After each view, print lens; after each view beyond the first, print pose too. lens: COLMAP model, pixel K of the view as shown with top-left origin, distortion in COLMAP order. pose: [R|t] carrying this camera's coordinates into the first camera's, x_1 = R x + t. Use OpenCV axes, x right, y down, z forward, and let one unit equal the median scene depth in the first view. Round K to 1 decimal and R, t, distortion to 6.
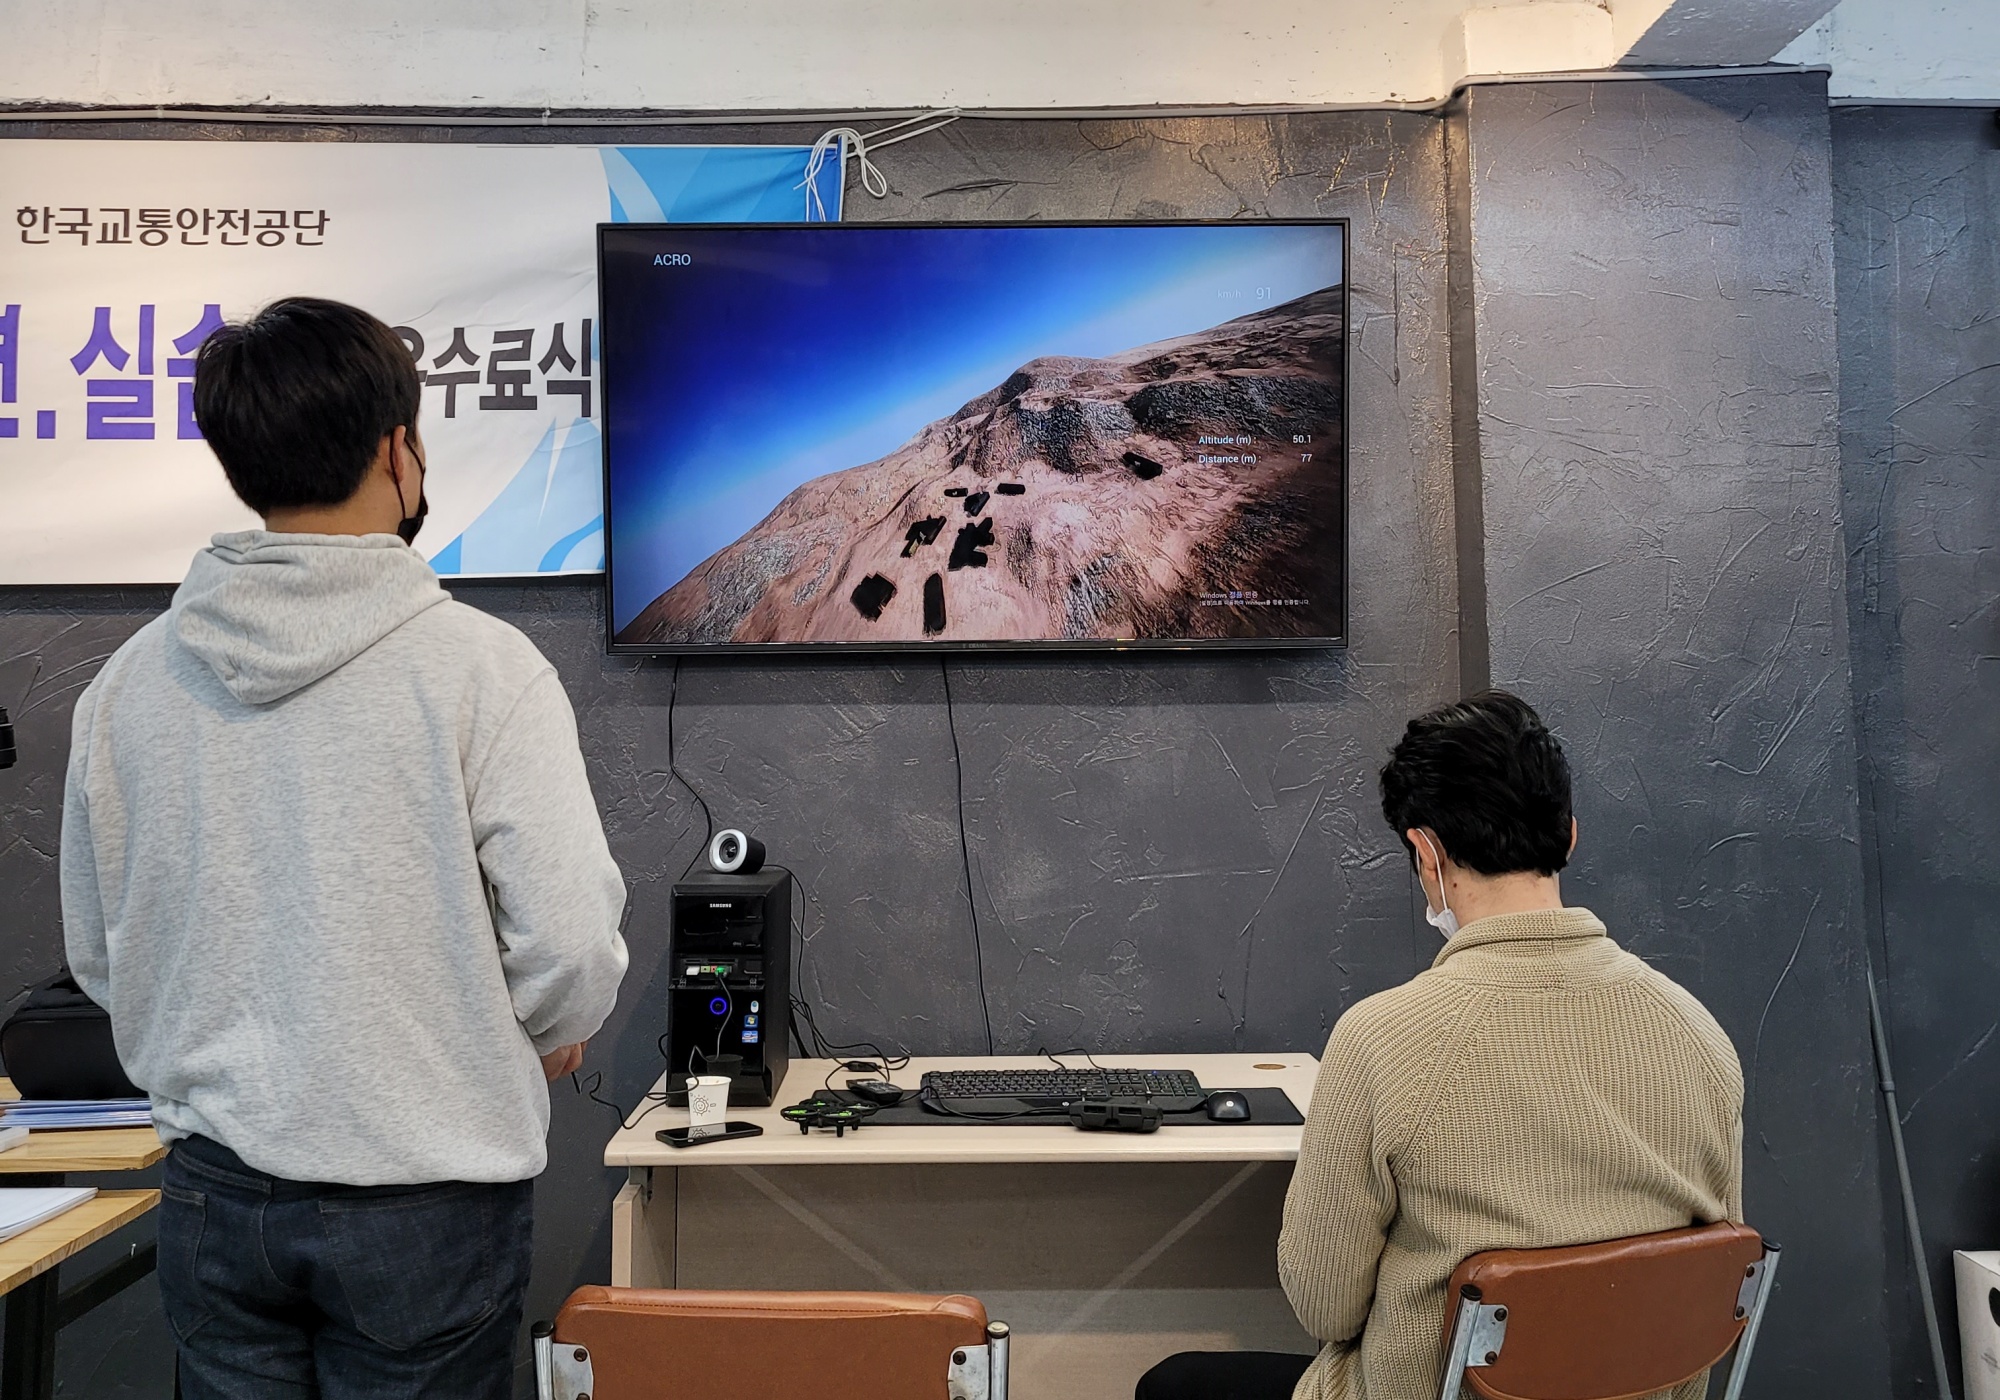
lens RADIAL K [[1962.5, 0, 1001.1], [0, 1962.5, 534.5], [0, 0, 1]] dist [0.056530, -0.003026]
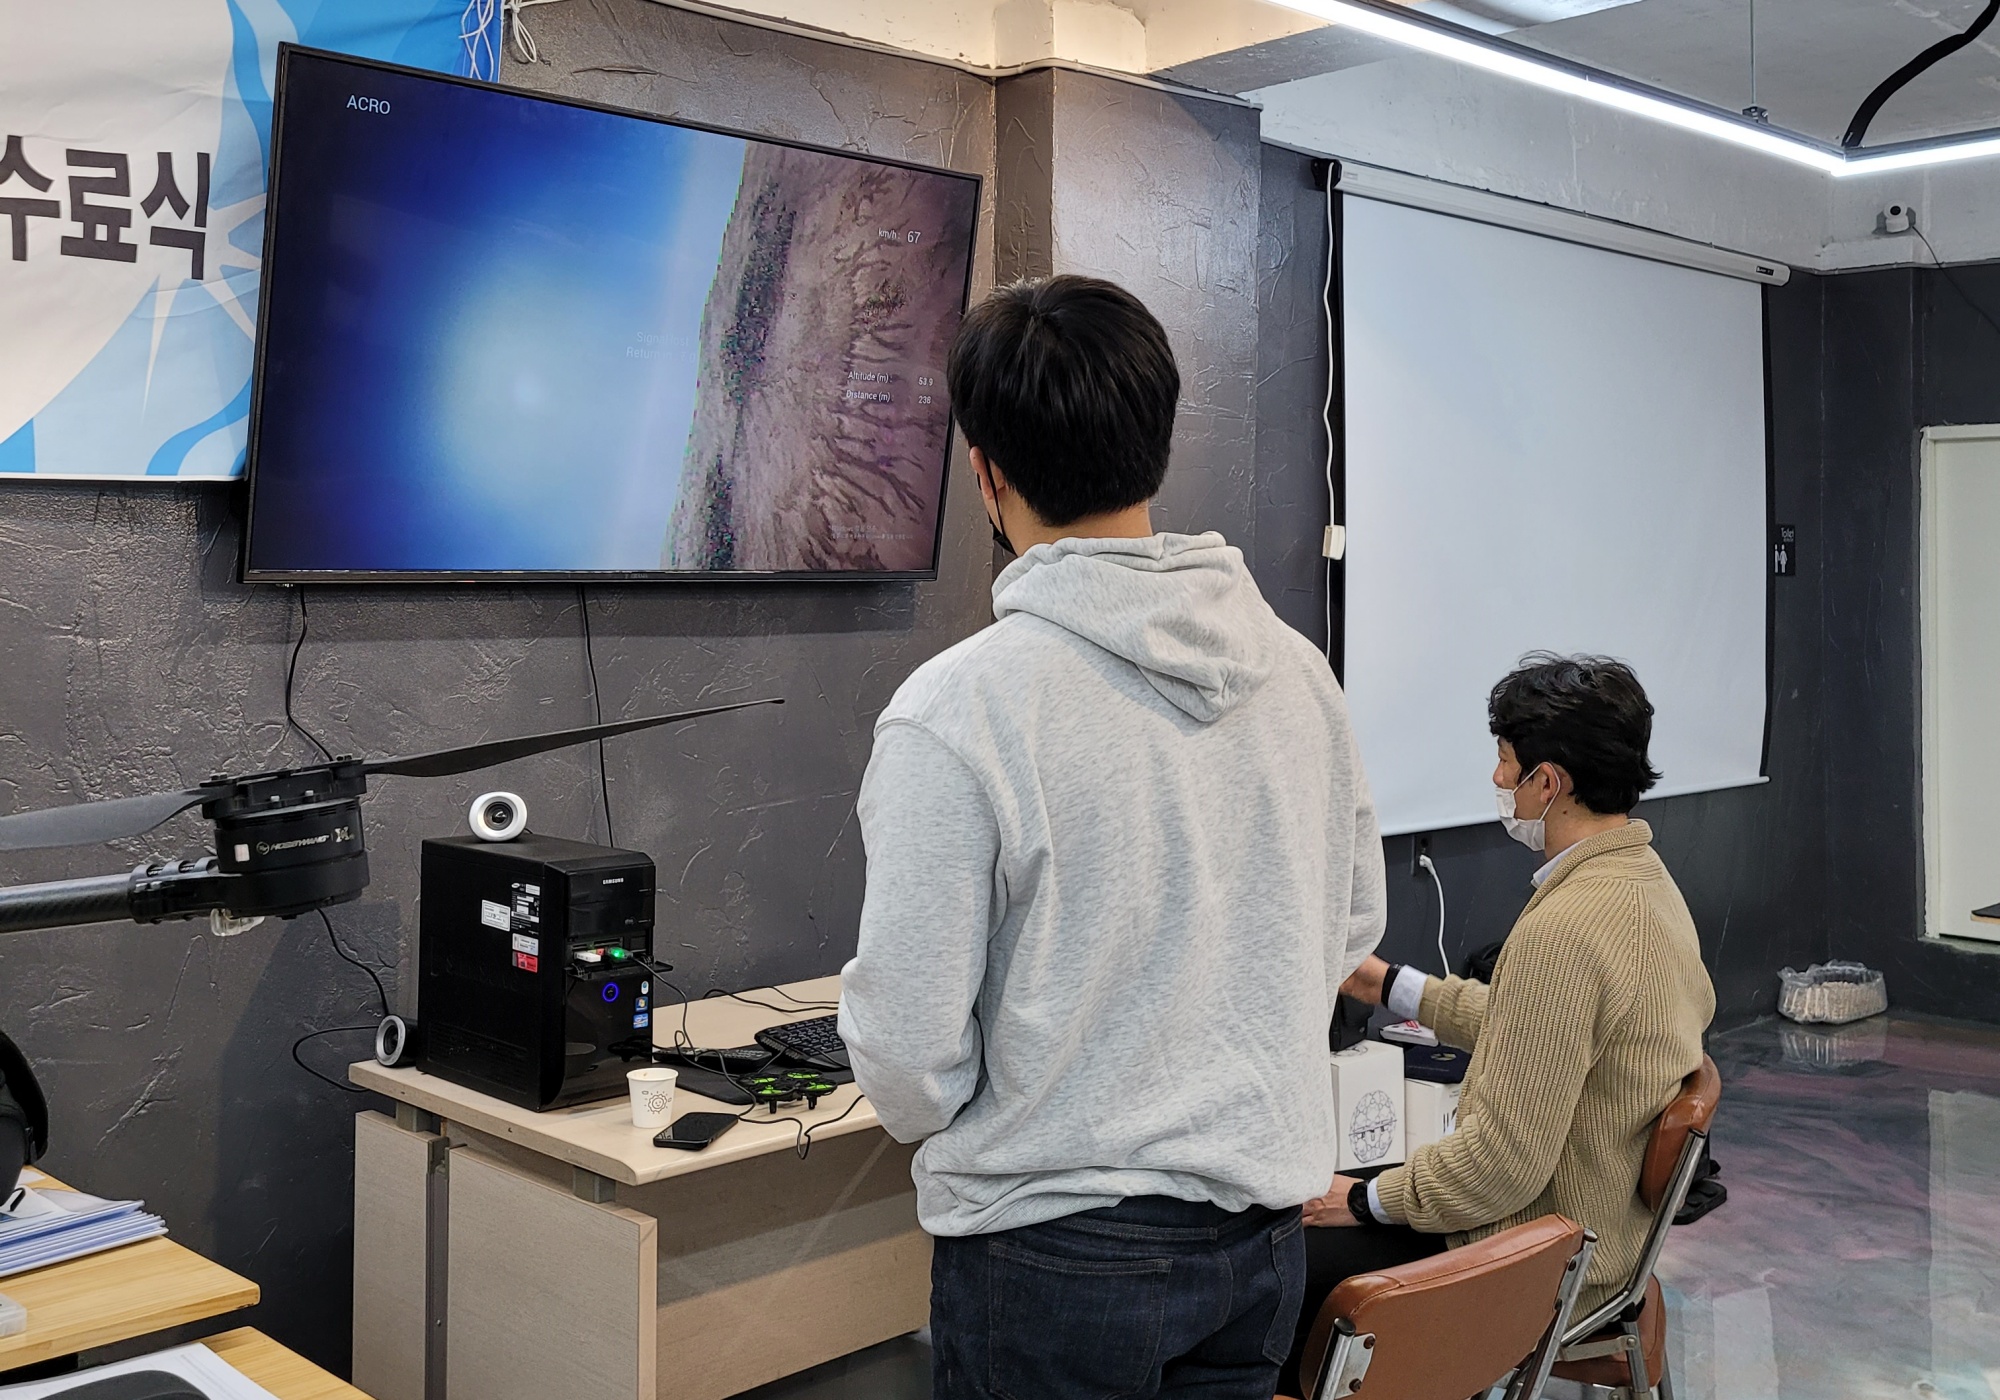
lens RADIAL K [[2014.4, 0, 996.2], [0, 2014.4, 536.6], [0, 0, 1]] dist [0.067566, -0.021299]
pose [[0.728636, 0.021676, 0.684558, -0.533398], [-0.072423, 0.996334, 0.045538, -0.017461], [-0.681062, -0.082758, 0.727534, 0.184856]]
